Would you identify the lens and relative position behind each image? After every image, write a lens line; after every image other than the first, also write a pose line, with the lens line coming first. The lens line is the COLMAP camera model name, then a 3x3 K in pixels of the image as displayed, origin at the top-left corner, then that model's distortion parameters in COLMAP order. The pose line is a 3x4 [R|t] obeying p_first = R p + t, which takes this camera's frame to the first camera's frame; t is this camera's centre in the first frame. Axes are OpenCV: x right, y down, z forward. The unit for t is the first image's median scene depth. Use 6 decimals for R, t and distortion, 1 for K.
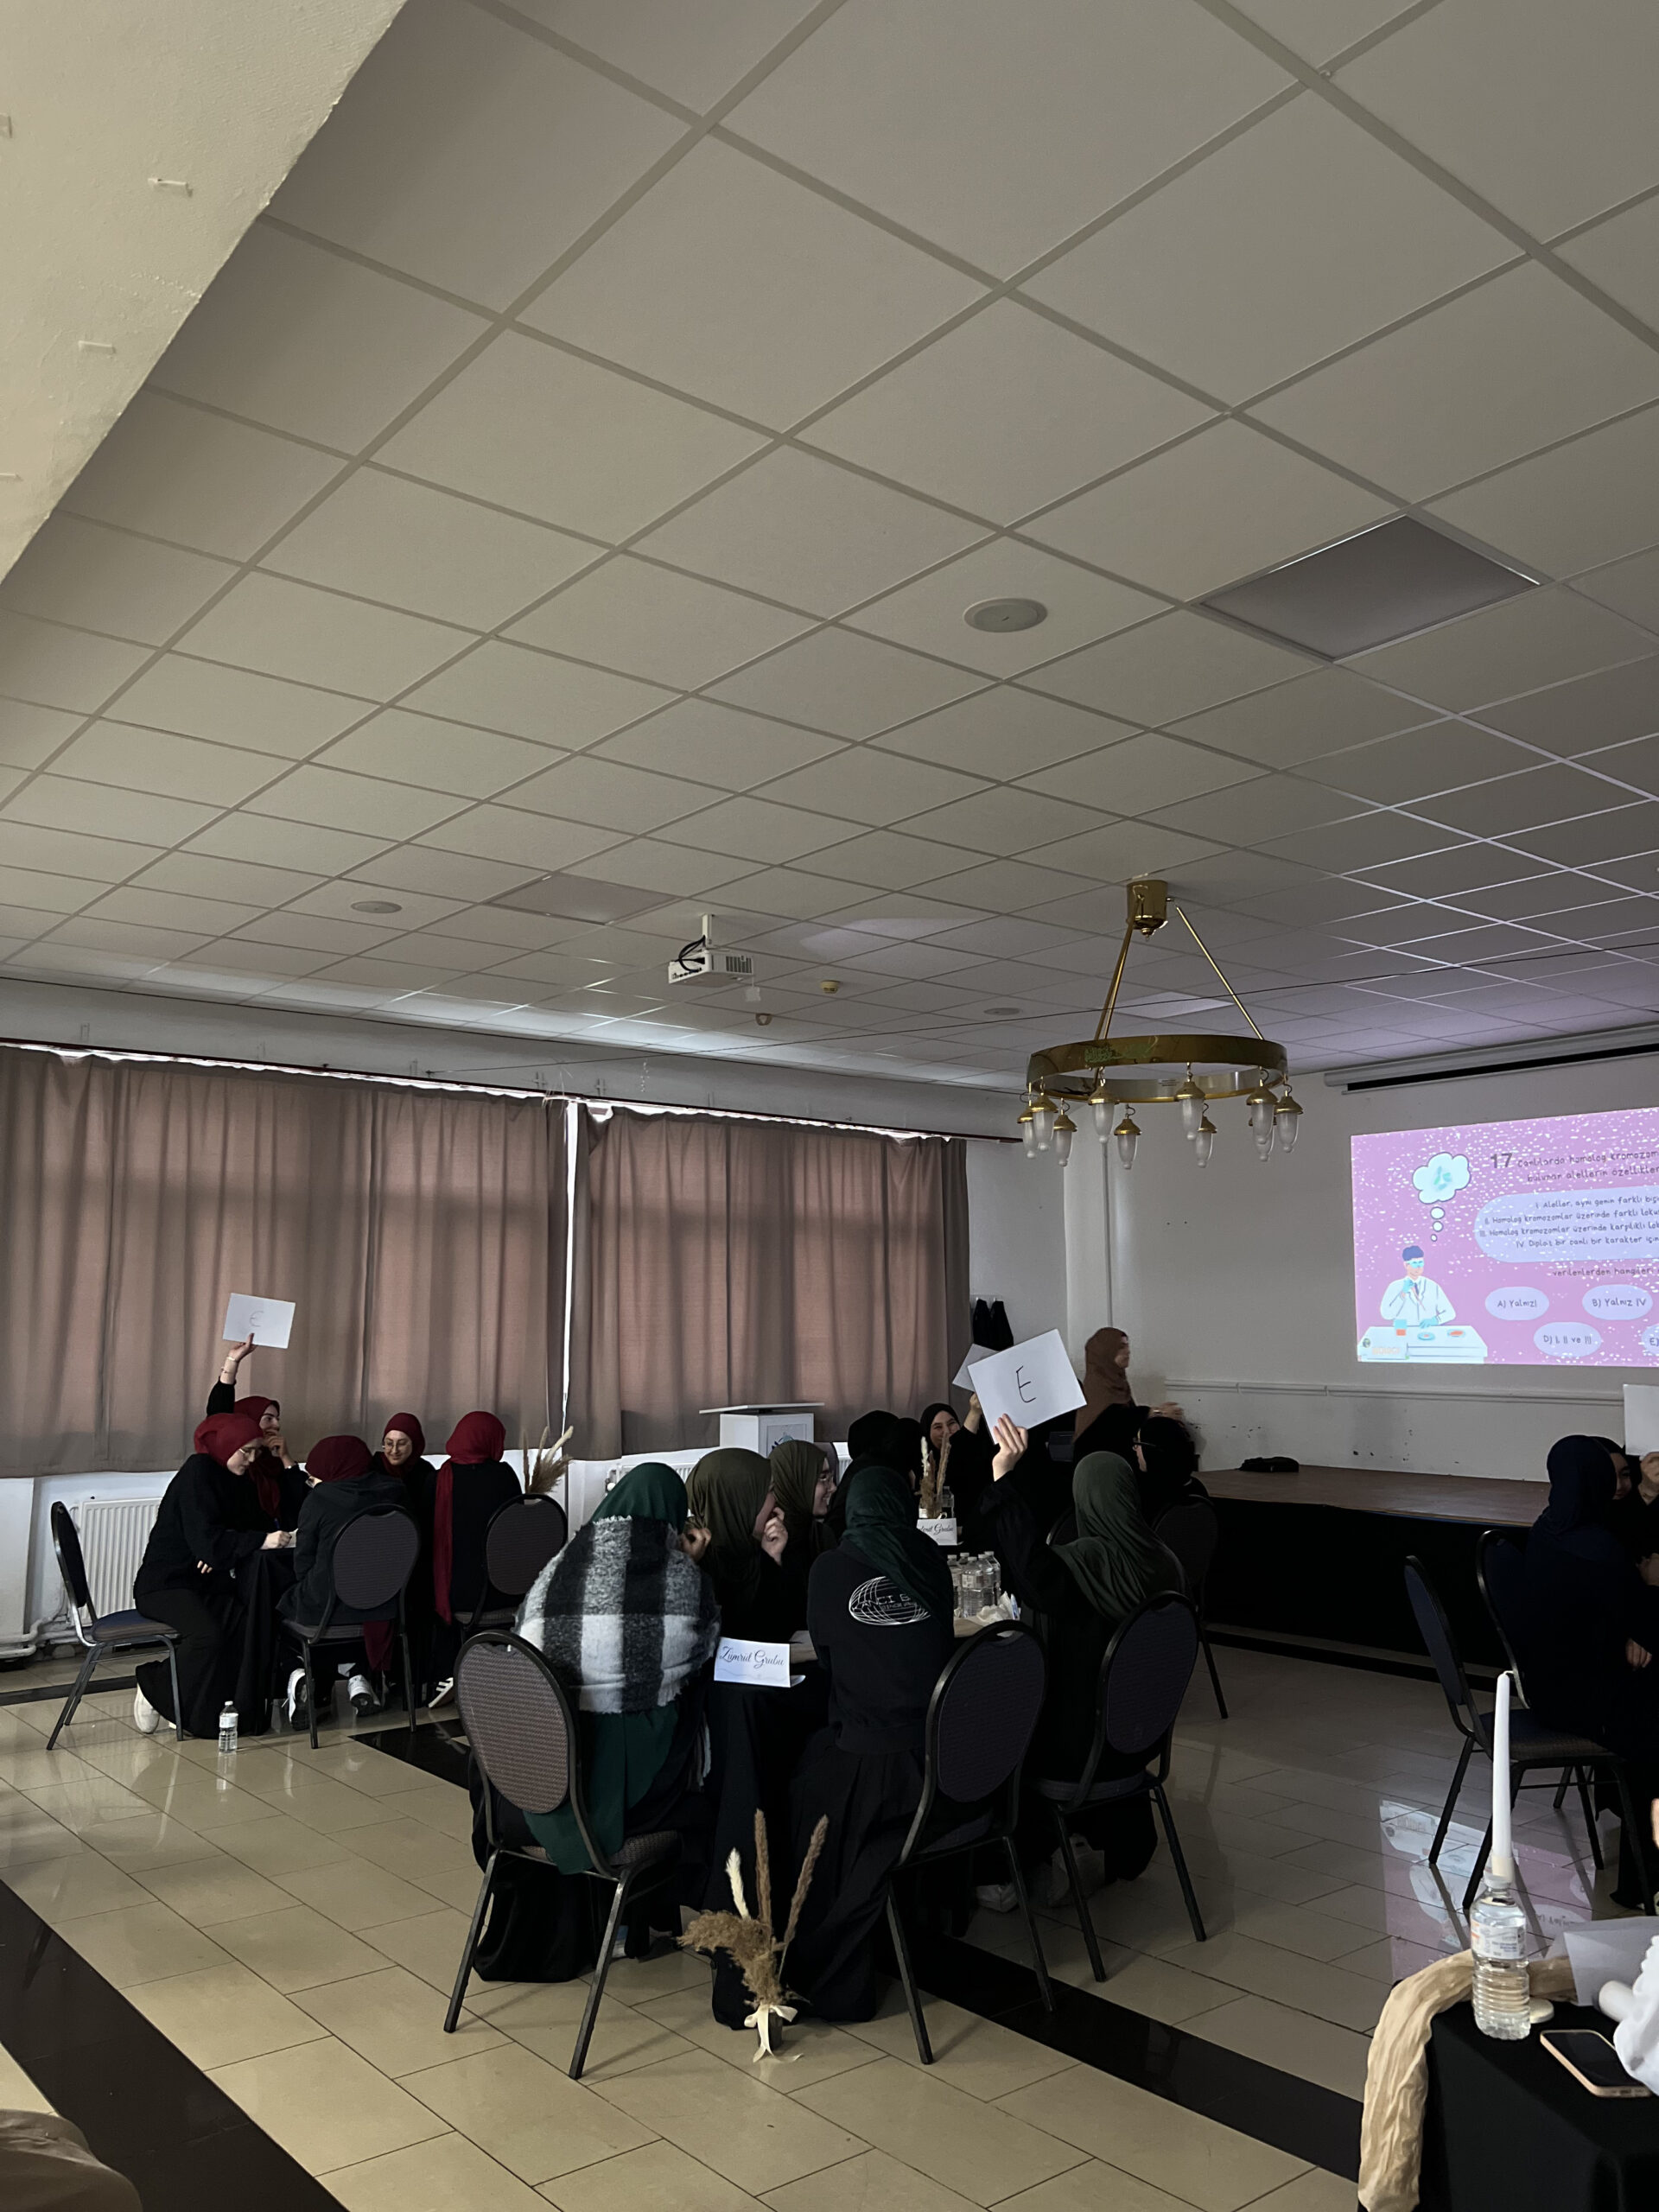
lens RADIAL K [[1676.9, 0, 790.3], [0, 1676.9, 1104.8], [0, 0, 1]] dist [0.050956, -0.052456]
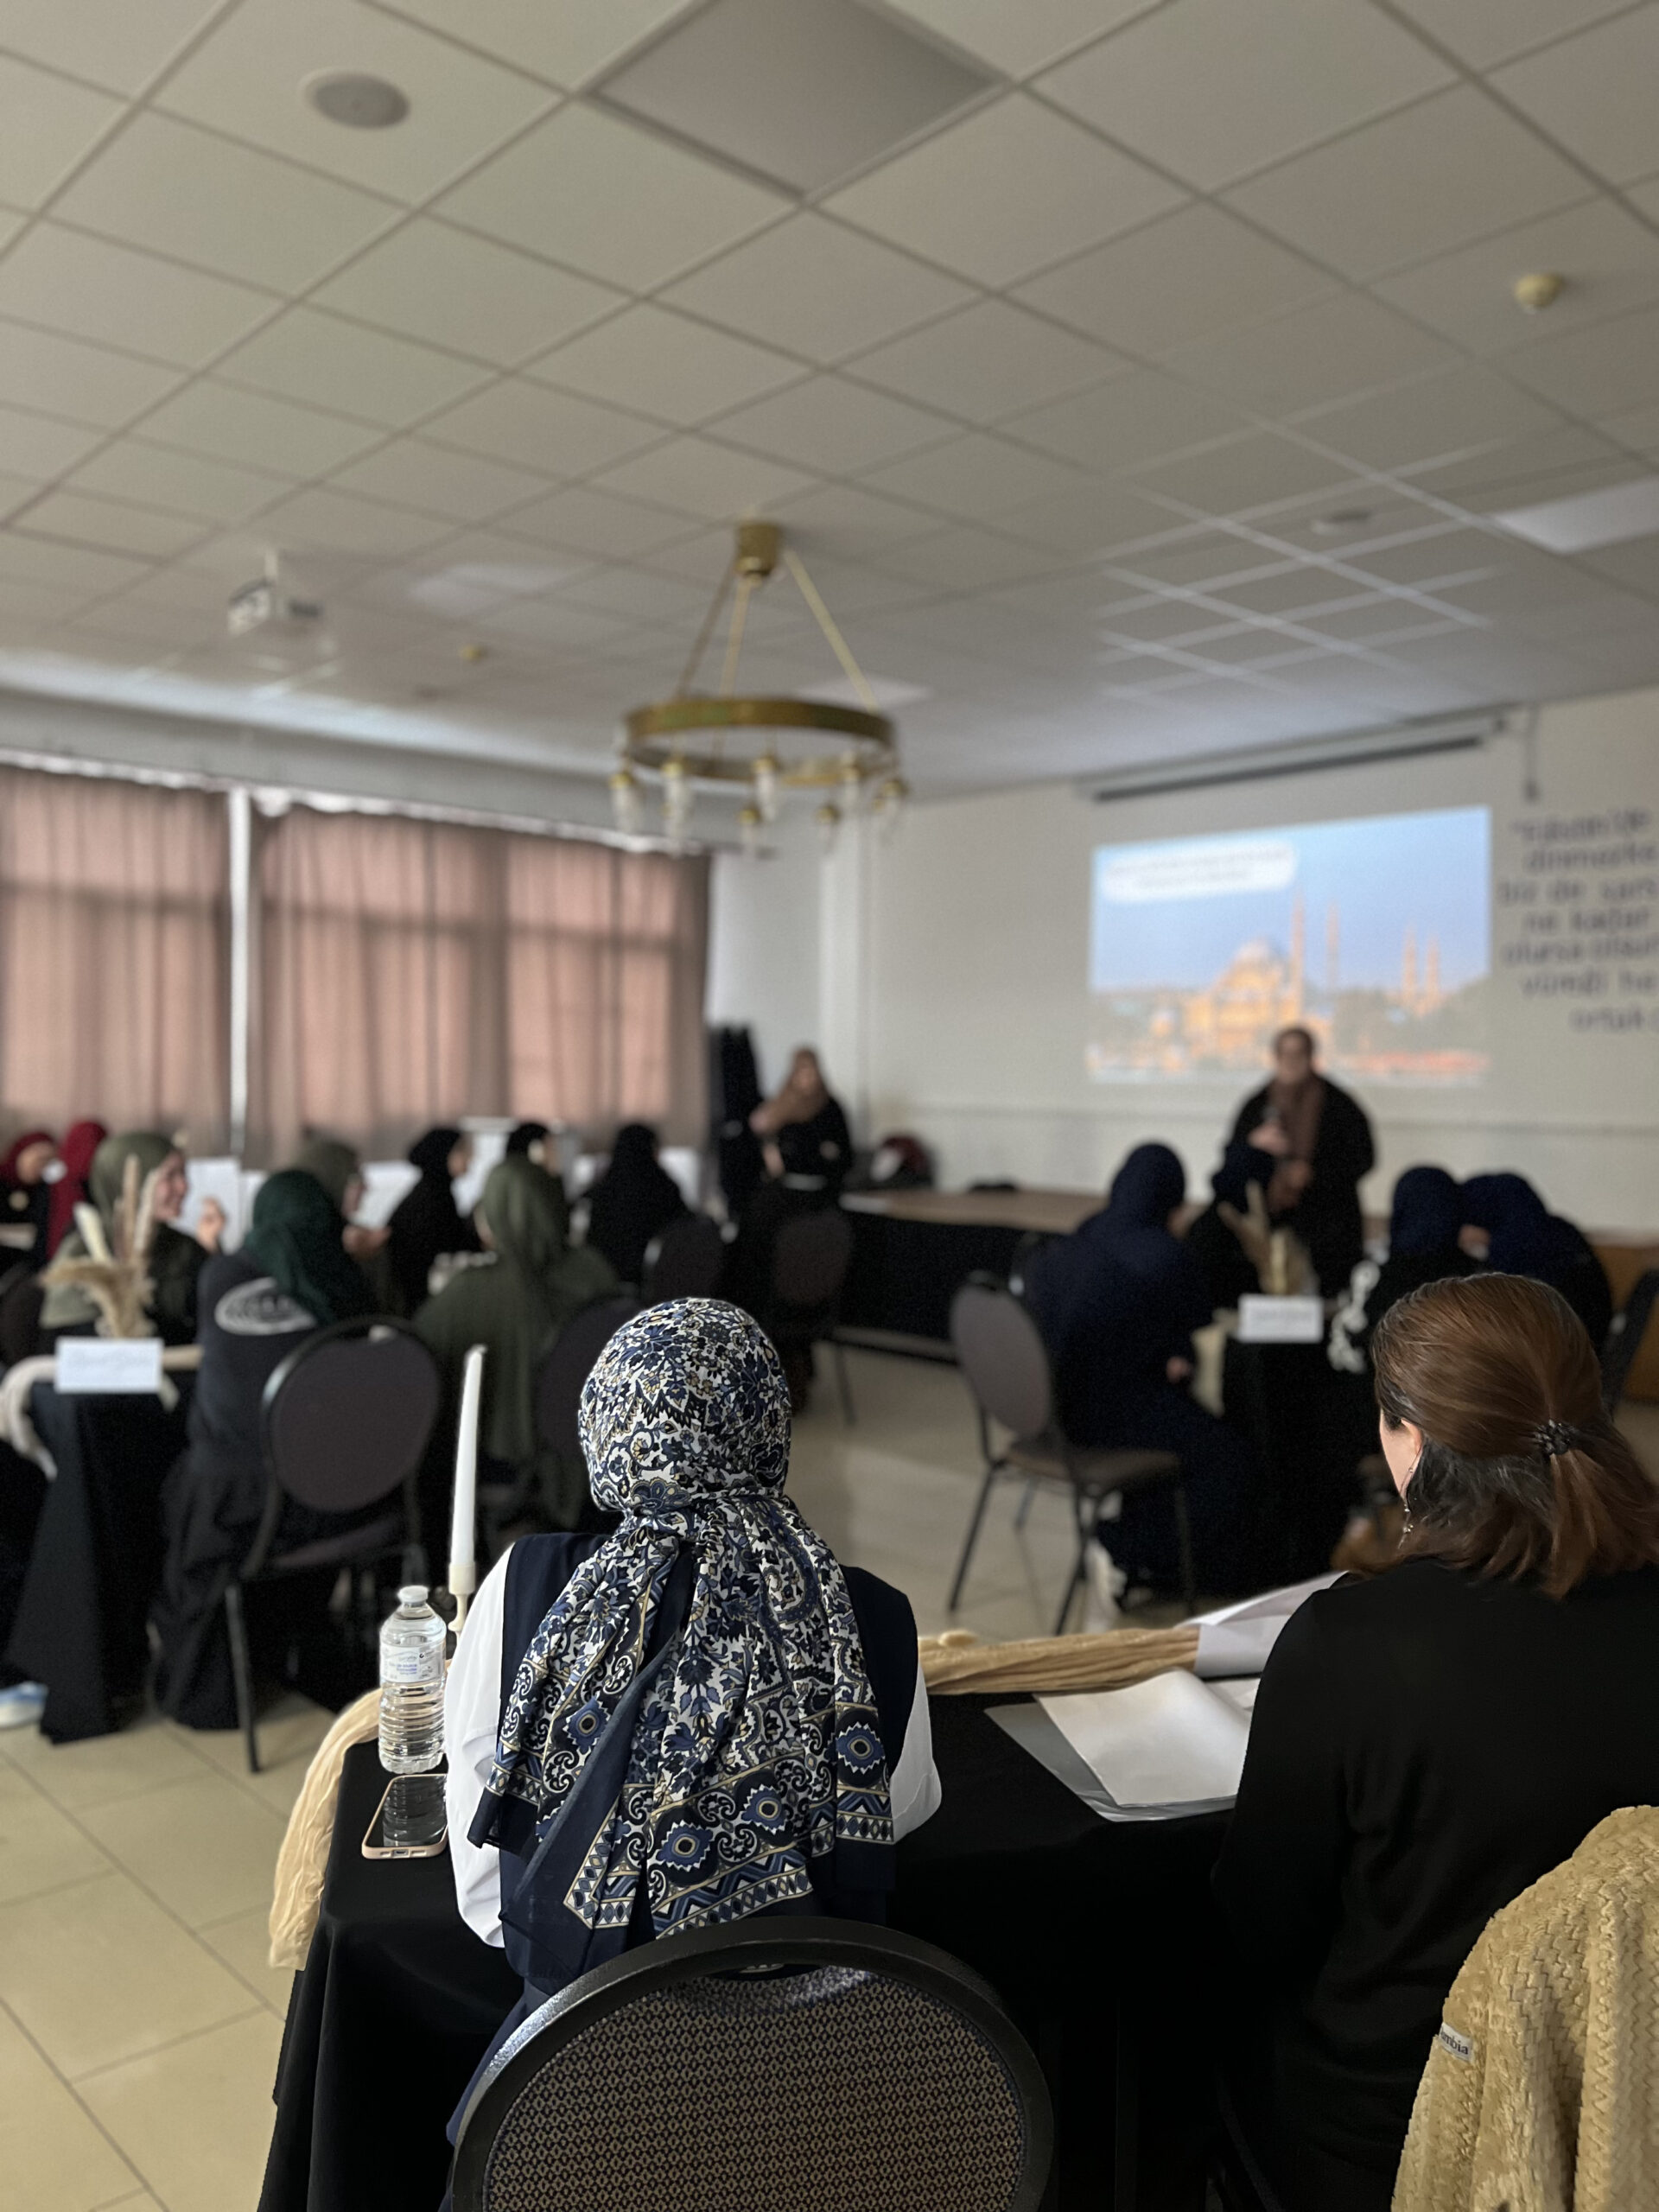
lens RADIAL K [[1676.9, 0, 820.2], [0, 1676.9, 1122.5], [0, 0, 1]] dist [0.050956, -0.052456]
pose [[0.998401, 0.011744, 0.055302, 0.137627], [-0.020520, 0.986756, 0.160911, 0.023394], [-0.052680, -0.161788, 0.985418, 0.053551]]
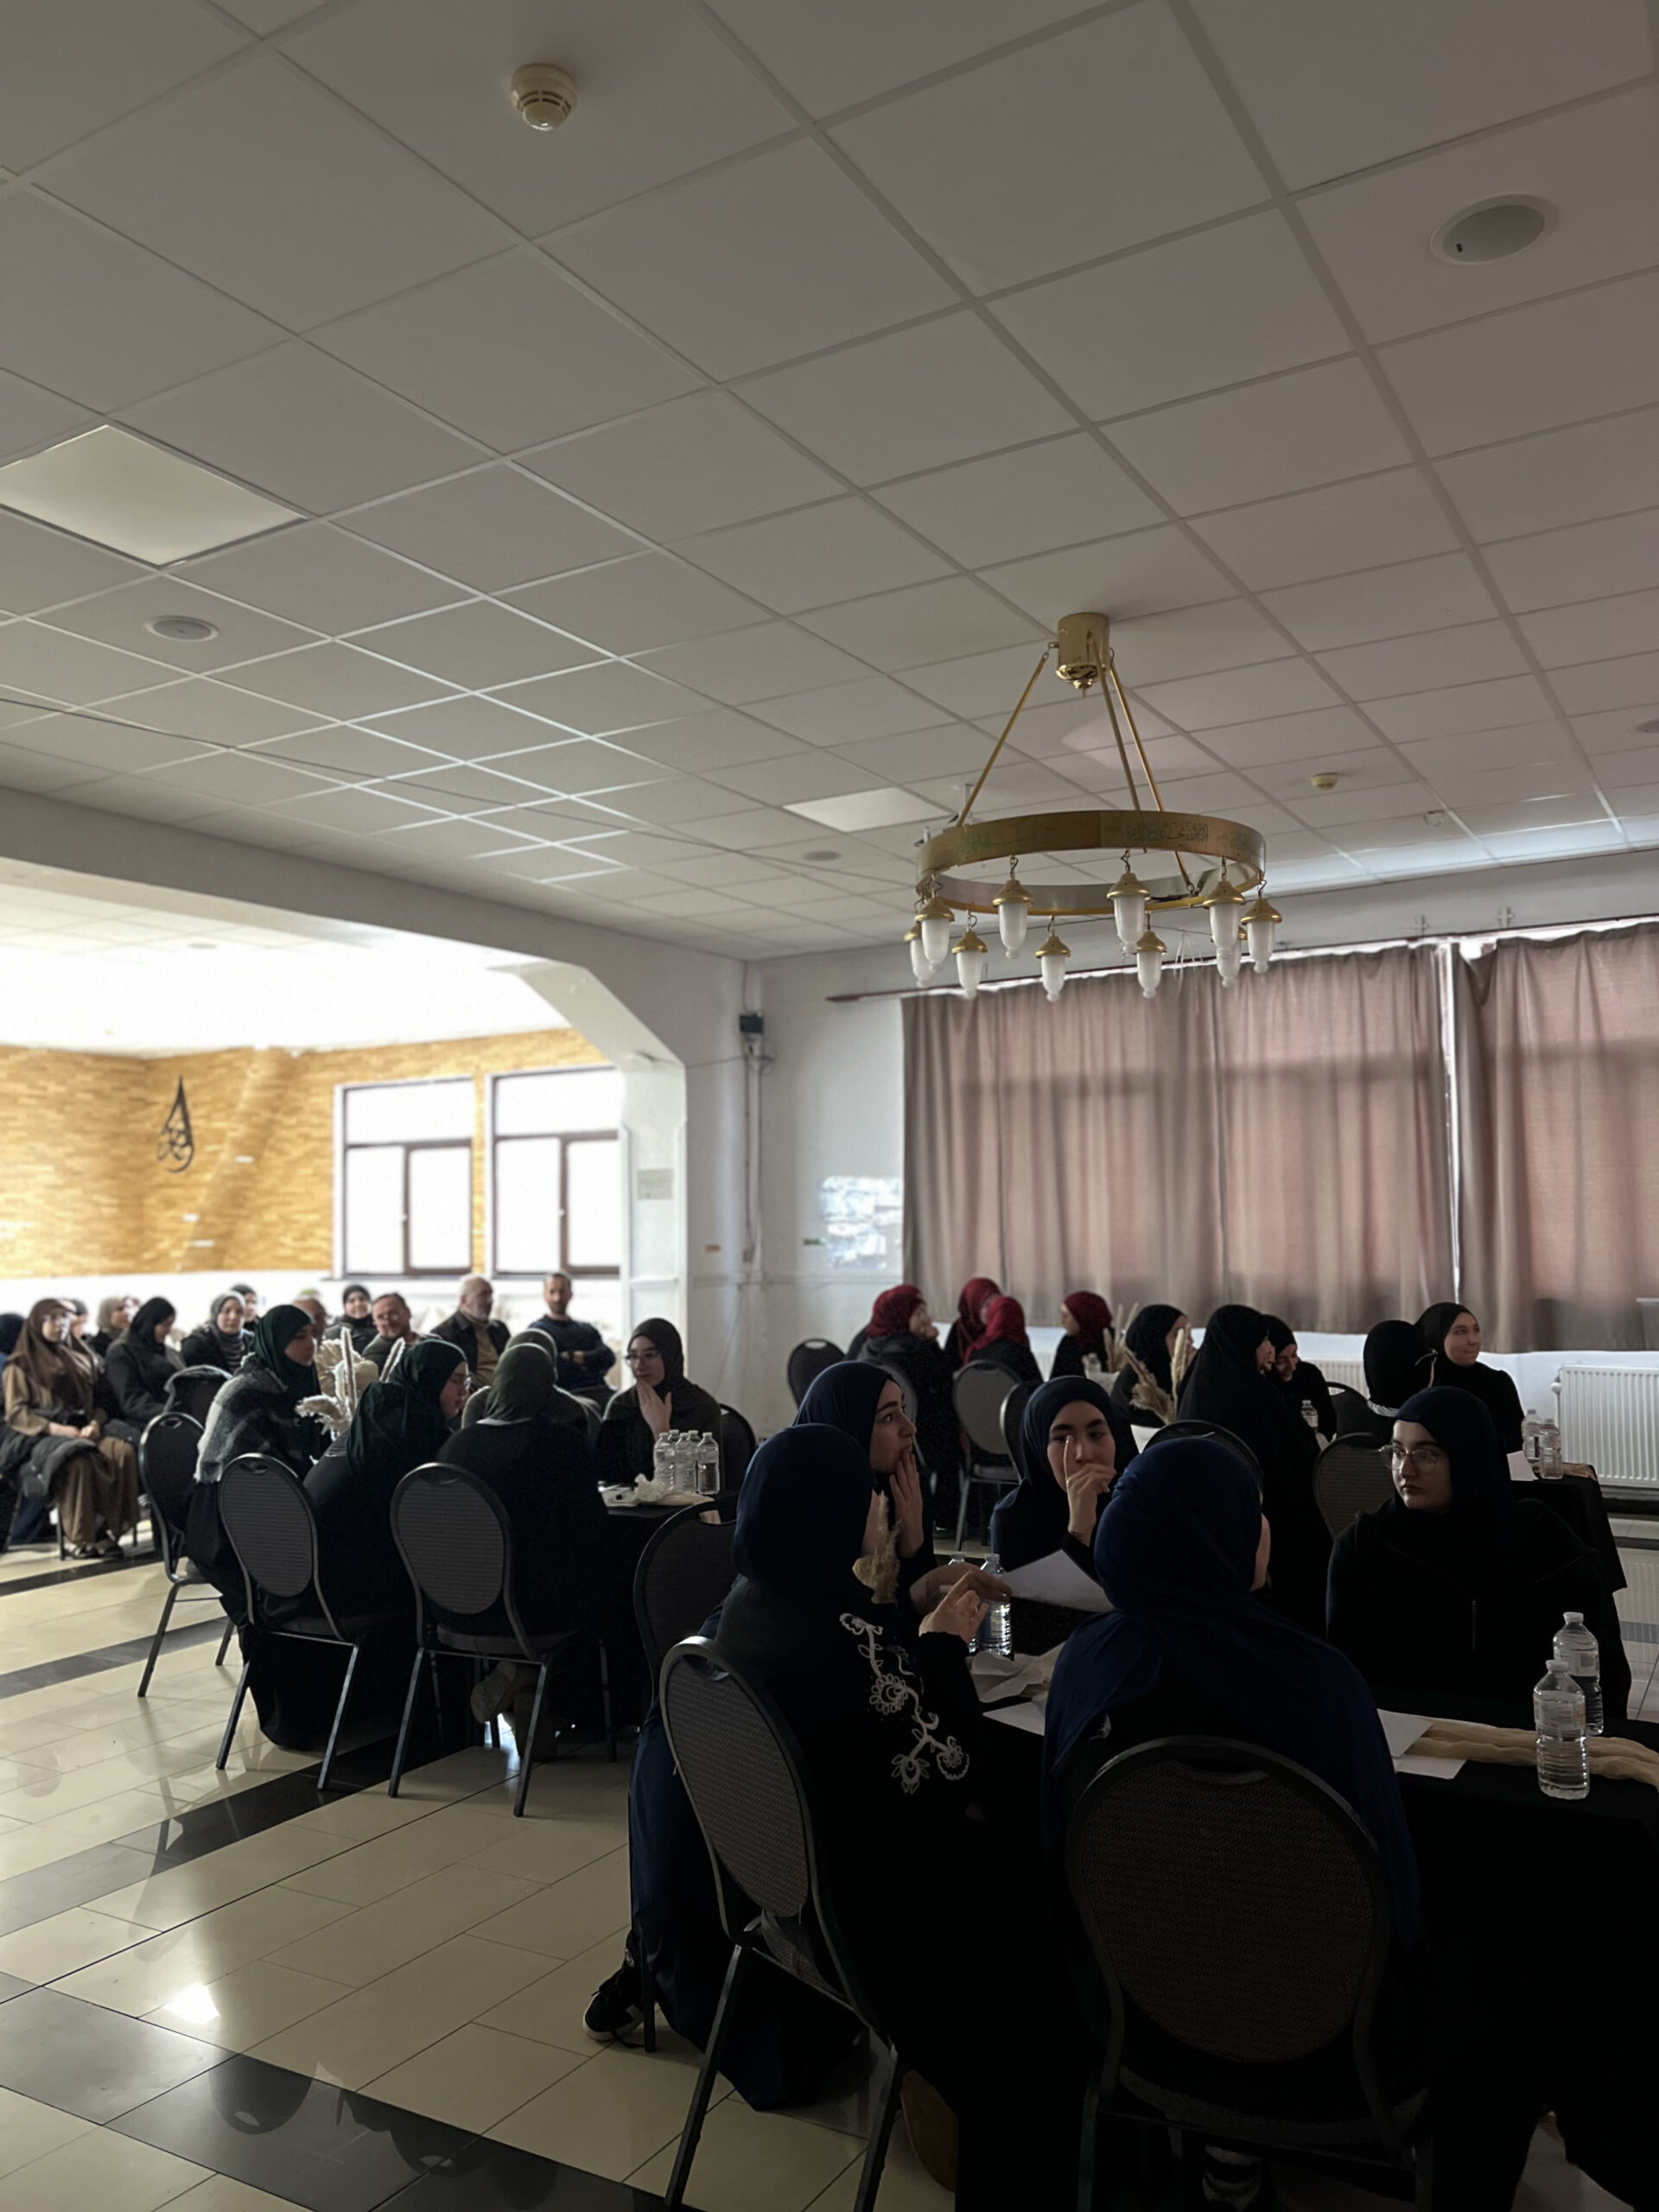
lens RADIAL K [[1676.9, 0, 842.7], [0, 1676.9, 1099.2], [0, 0, 1]] dist [0.050956, -0.052456]
pose [[0.326061, -0.077746, -0.942146, 0.607083], [0.136450, 0.990047, -0.034476, 0.068075], [0.935449, -0.117315, 0.333424, 0.411769]]
